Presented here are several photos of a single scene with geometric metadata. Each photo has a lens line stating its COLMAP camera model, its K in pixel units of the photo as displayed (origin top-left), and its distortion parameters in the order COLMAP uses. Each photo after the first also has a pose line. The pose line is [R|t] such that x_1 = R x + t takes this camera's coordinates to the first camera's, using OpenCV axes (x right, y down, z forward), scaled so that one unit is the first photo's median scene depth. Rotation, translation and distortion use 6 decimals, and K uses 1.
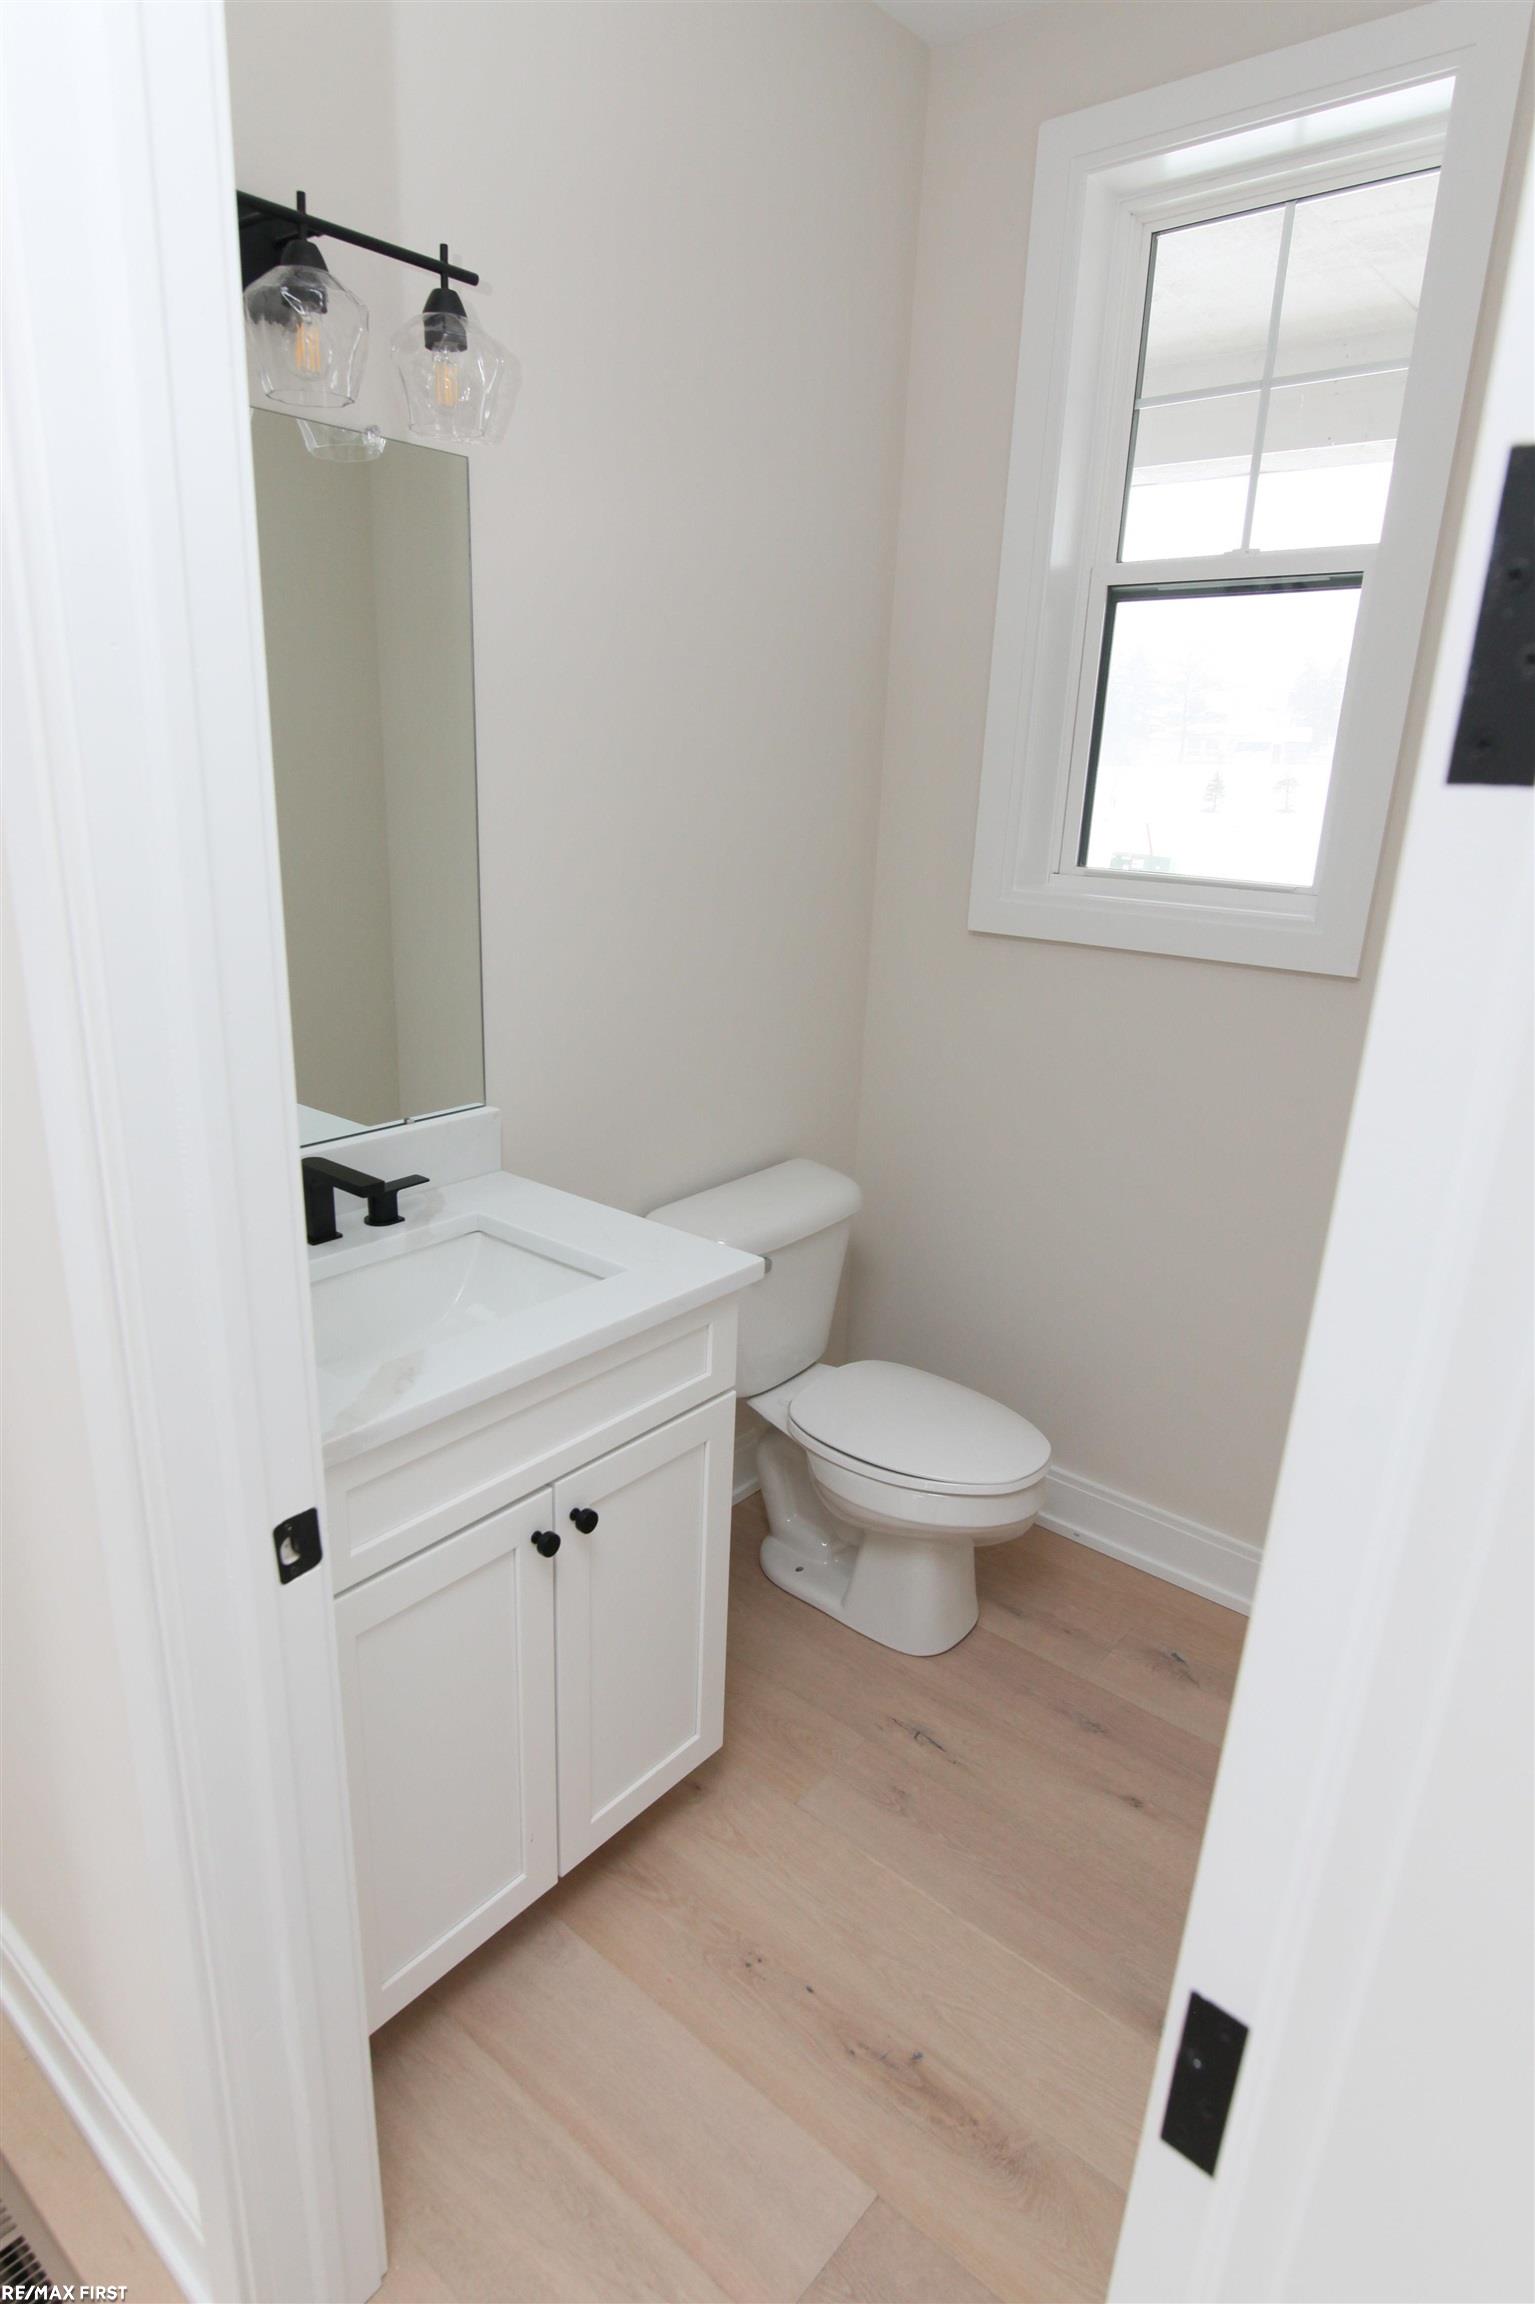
lens RADIAL K [[1278.3, 0, 767.5], [0, 1278.3, 1152.0], [0, 0, 1]] dist [0.019213, 0.000242]
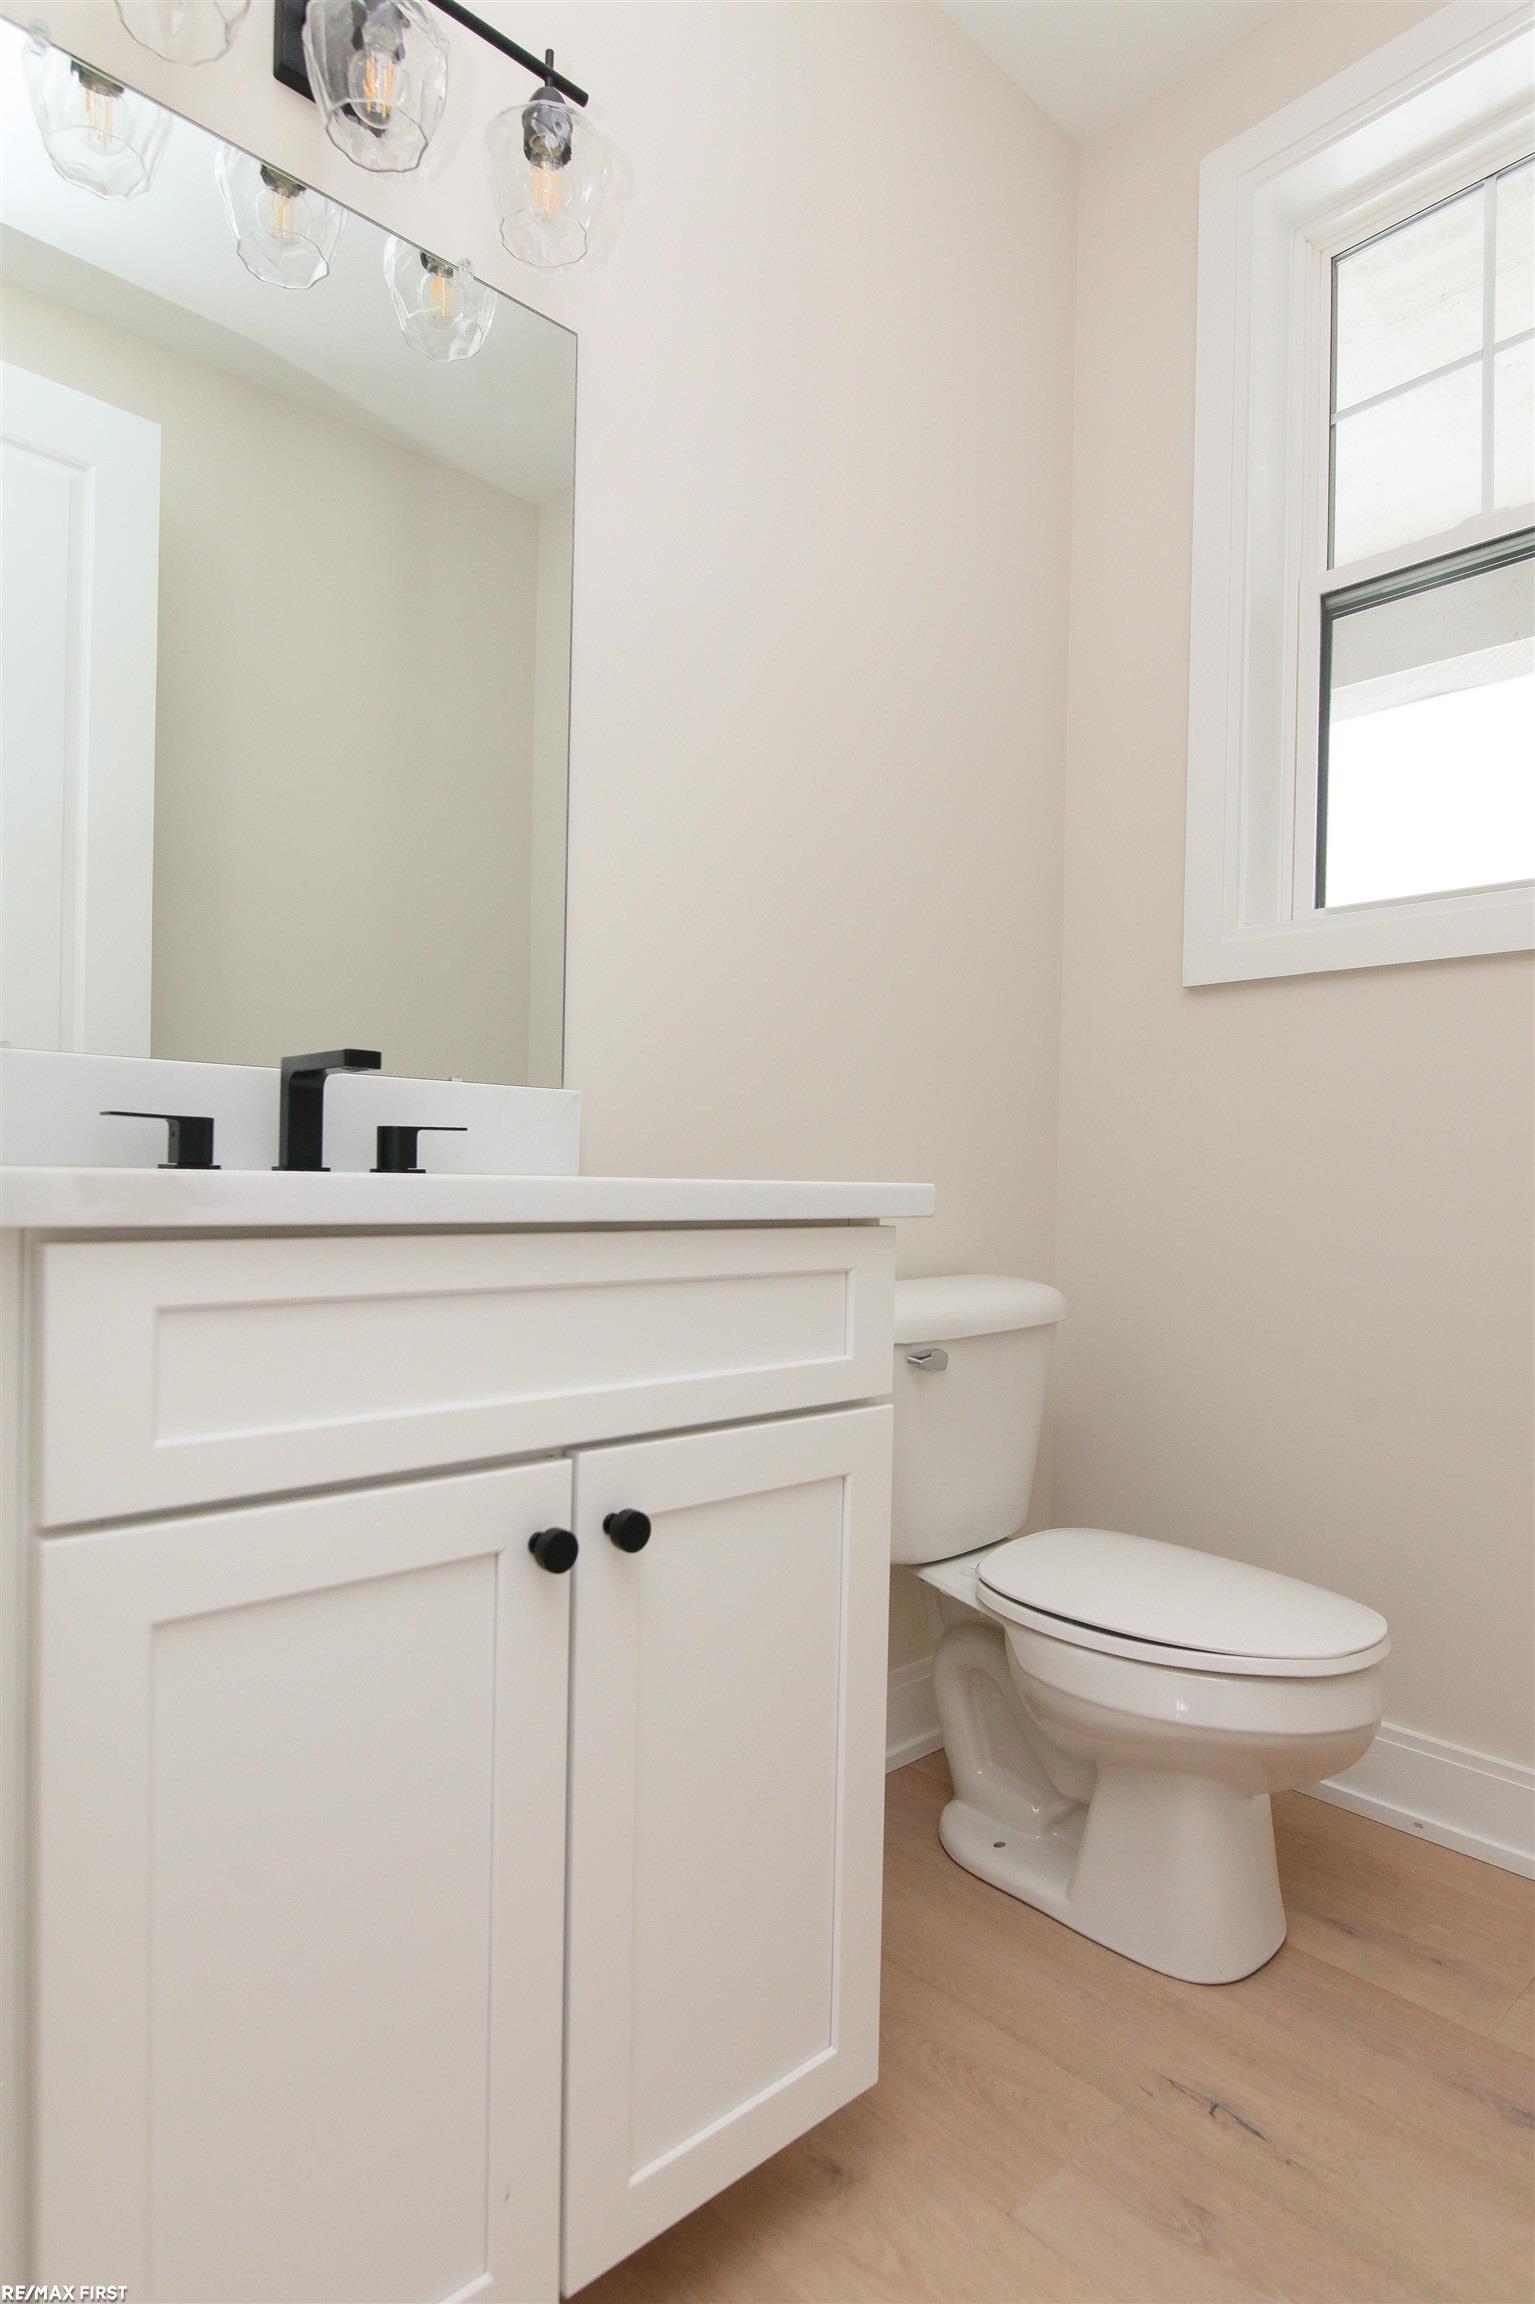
lens RADIAL K [[1256.1, 0, 796.8], [0, 1256.1, 1184.1], [0, 0, 1]] dist [0.005022, 0.000969]
pose [[0.993530, -0.020628, -0.111682, 0.000491], [-0.013152, 0.955853, -0.293551, 0.212095], [0.112807, 0.293121, 0.949397, 0.294871]]
